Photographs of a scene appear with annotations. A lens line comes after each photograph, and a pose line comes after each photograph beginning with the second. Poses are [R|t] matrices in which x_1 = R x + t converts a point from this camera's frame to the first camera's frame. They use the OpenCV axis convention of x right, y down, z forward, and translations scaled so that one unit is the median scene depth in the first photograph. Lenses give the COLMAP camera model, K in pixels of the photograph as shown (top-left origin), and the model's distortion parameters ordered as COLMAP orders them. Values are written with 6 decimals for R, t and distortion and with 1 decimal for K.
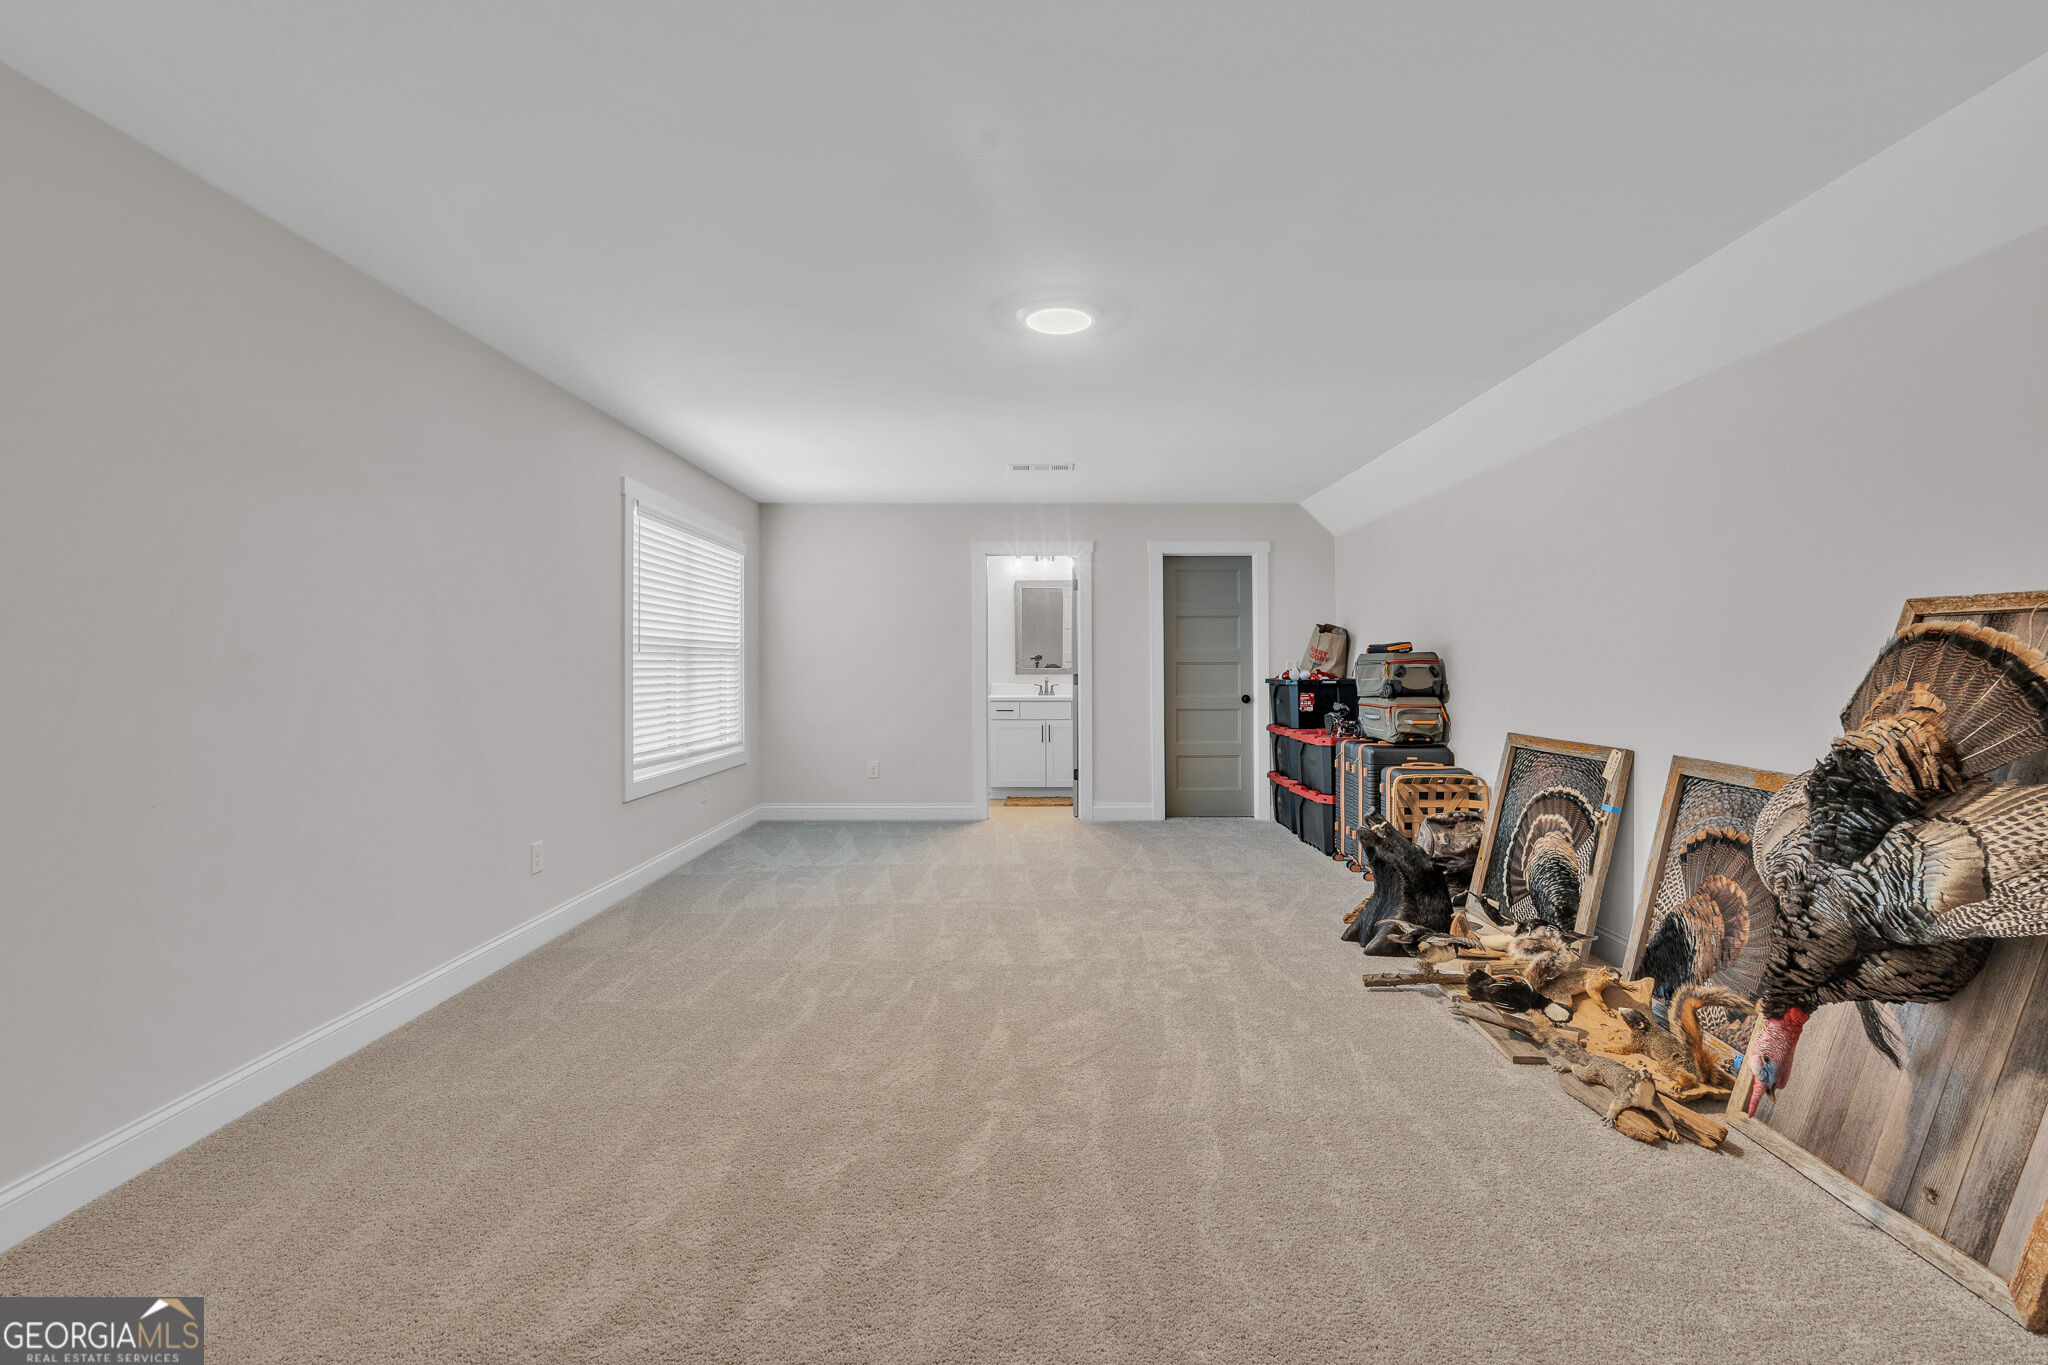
lens RADIAL K [[908.6, 0, 1033.0], [0, 908.6, 660.3], [0, 0, 1]] dist [-0.000503, -0.000093]
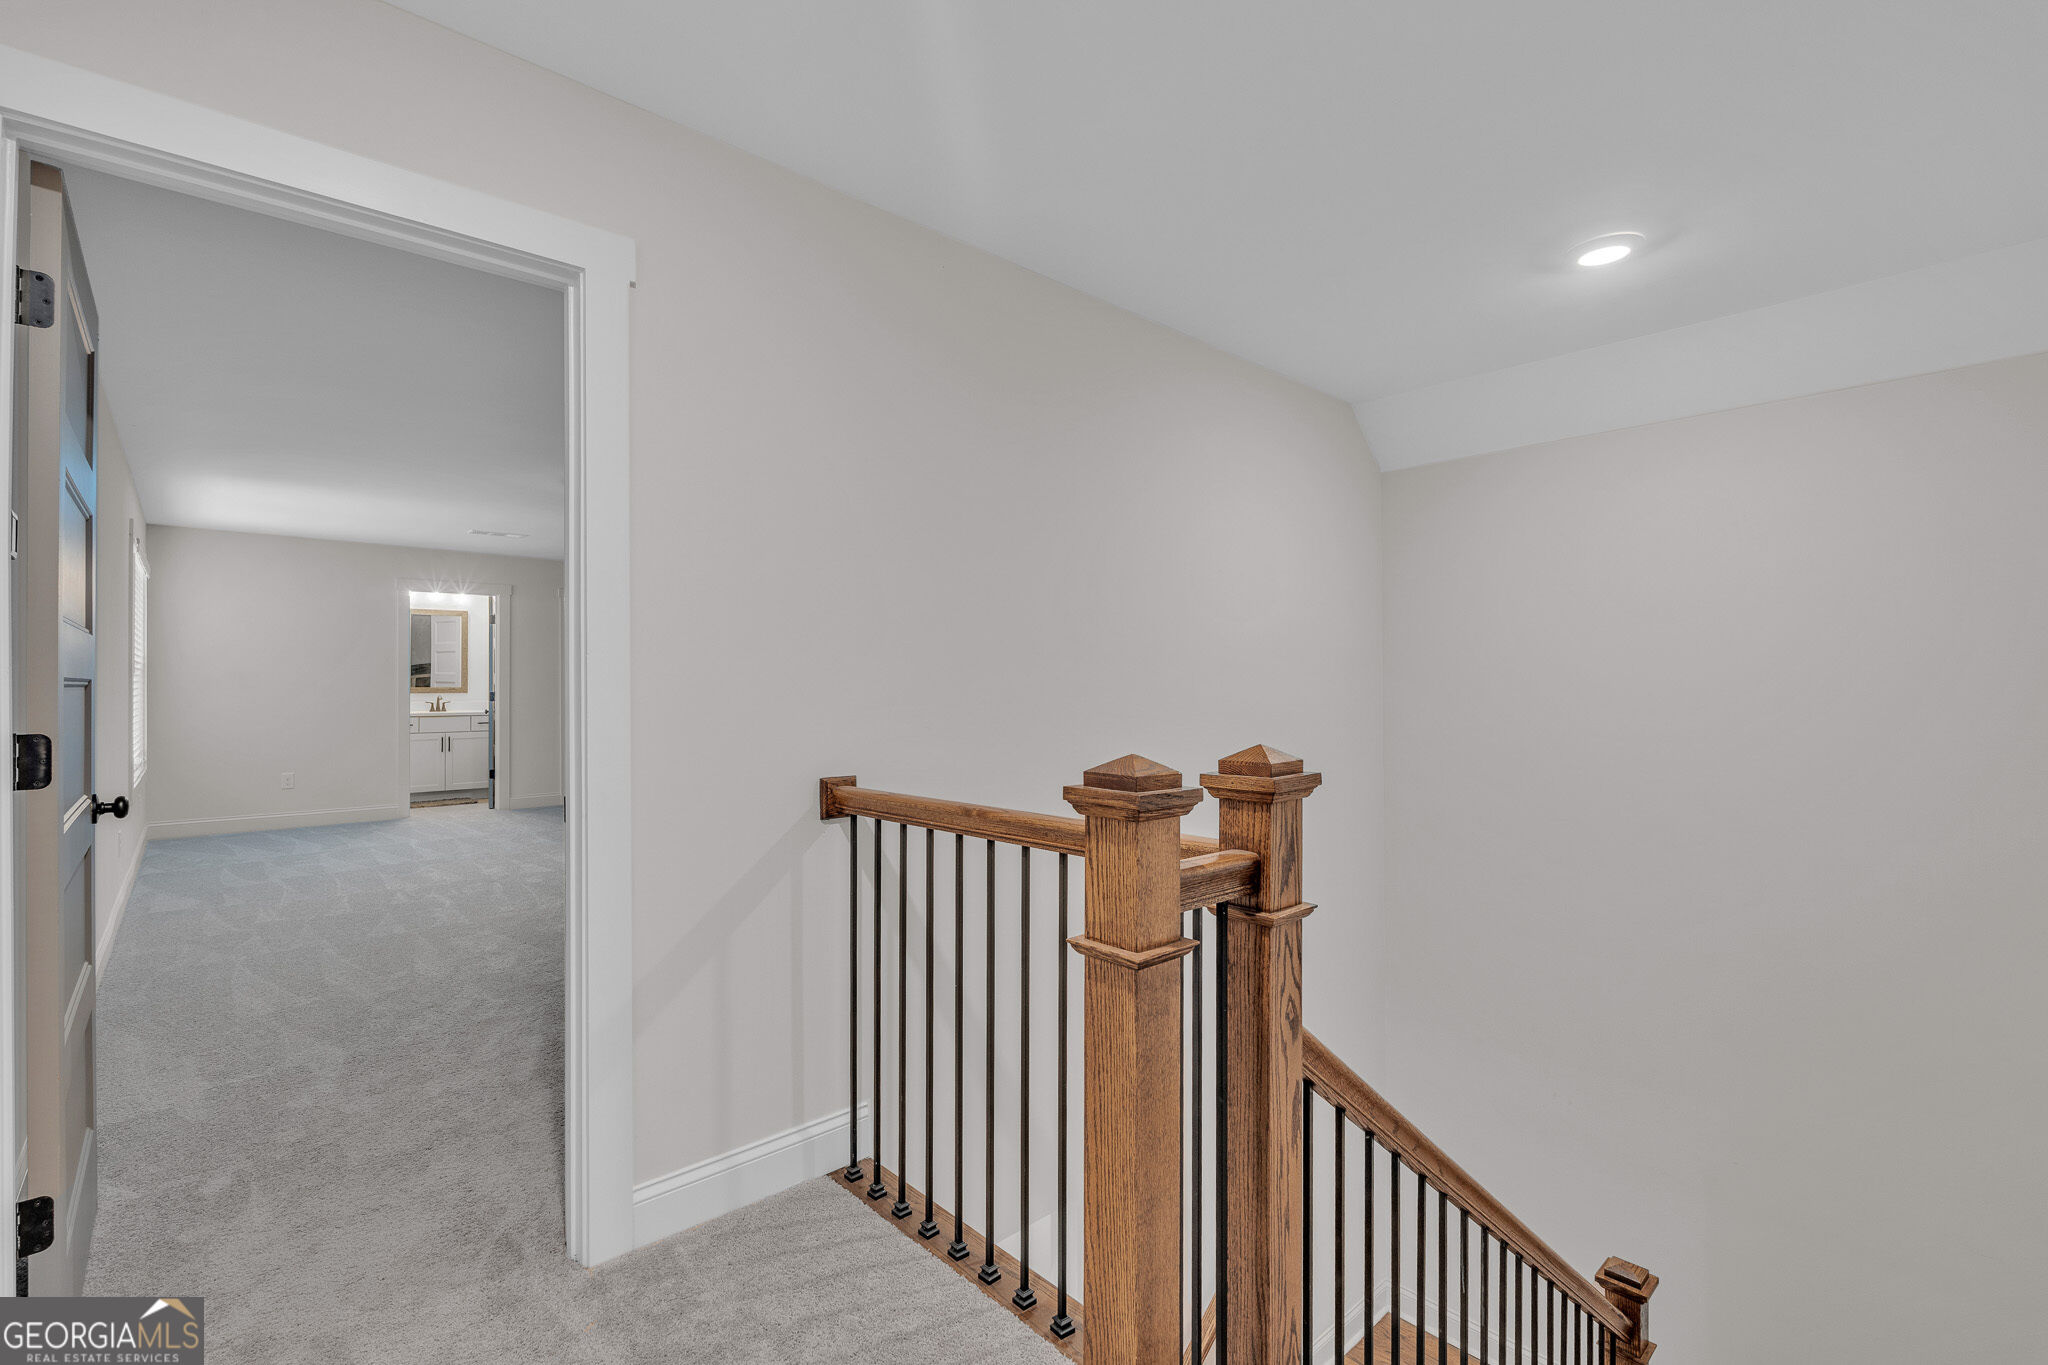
lens RADIAL K [[891.3, 0, 985.9], [0, 891.3, 680.6], [0, 0, 1]] dist [-0.000493, -0.000032]
pose [[0.752135, 0.004252, 0.658996, -0.646608], [-0.005014, 0.999987, -0.000730, -0.008233], [-0.658990, -0.002756, 0.752146, -0.906011]]
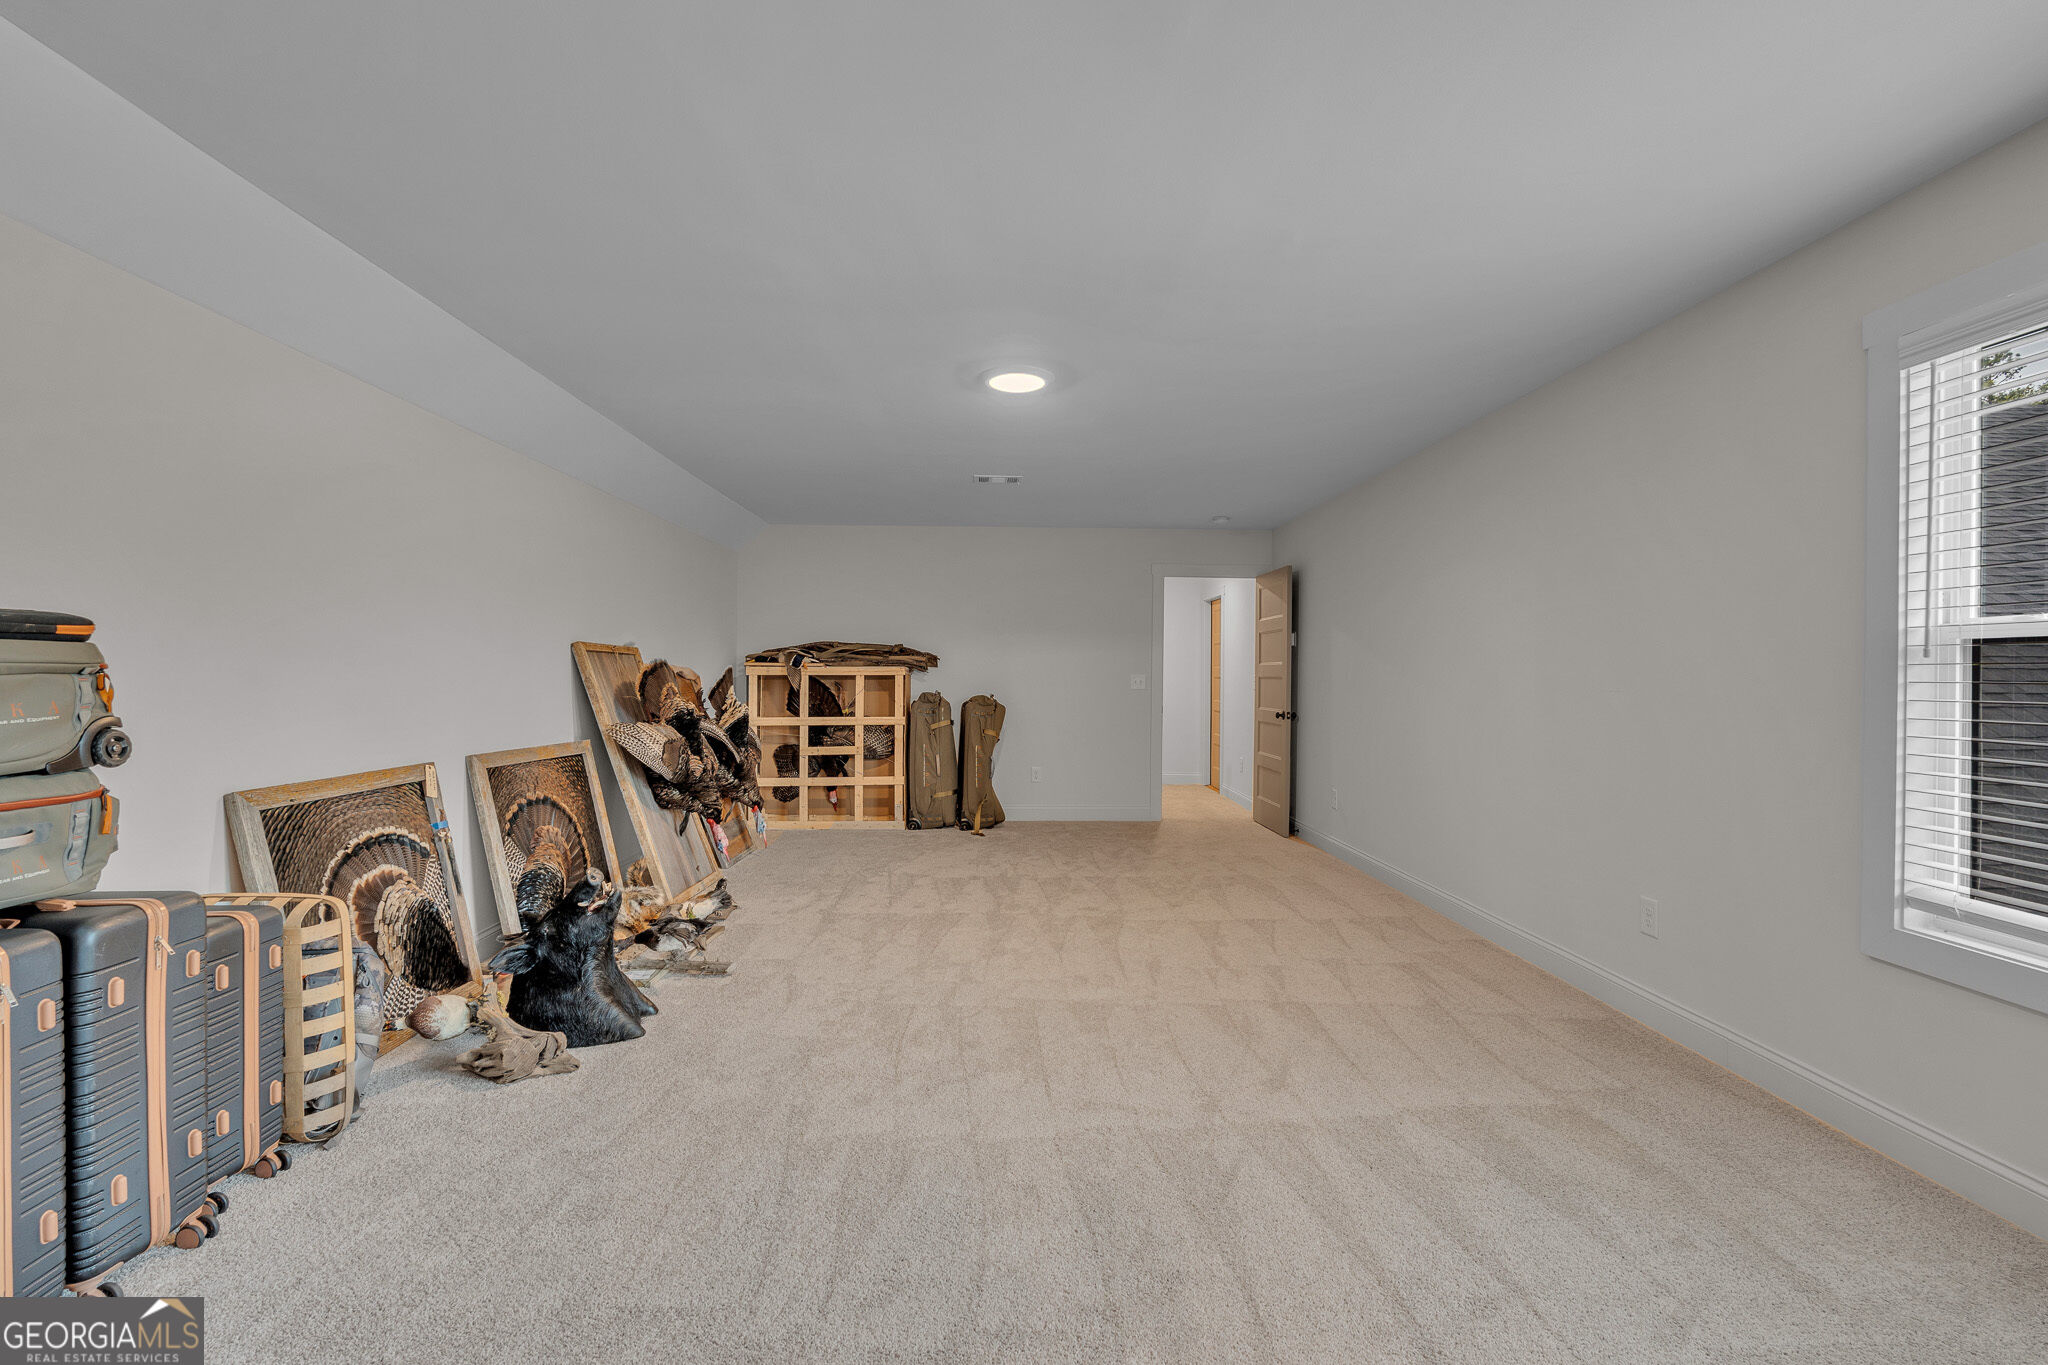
lens RADIAL K [[897.0, 0, 1017.2], [0, 897.0, 688.7], [0, 0, 1]] dist [-0.001499, 0.000126]
pose [[-0.999889, 0.000285, -0.014867, 0.054561], [0.000175, 0.999973, 0.007355, 0.015753], [0.014868, 0.007352, -0.999862, 2.519030]]
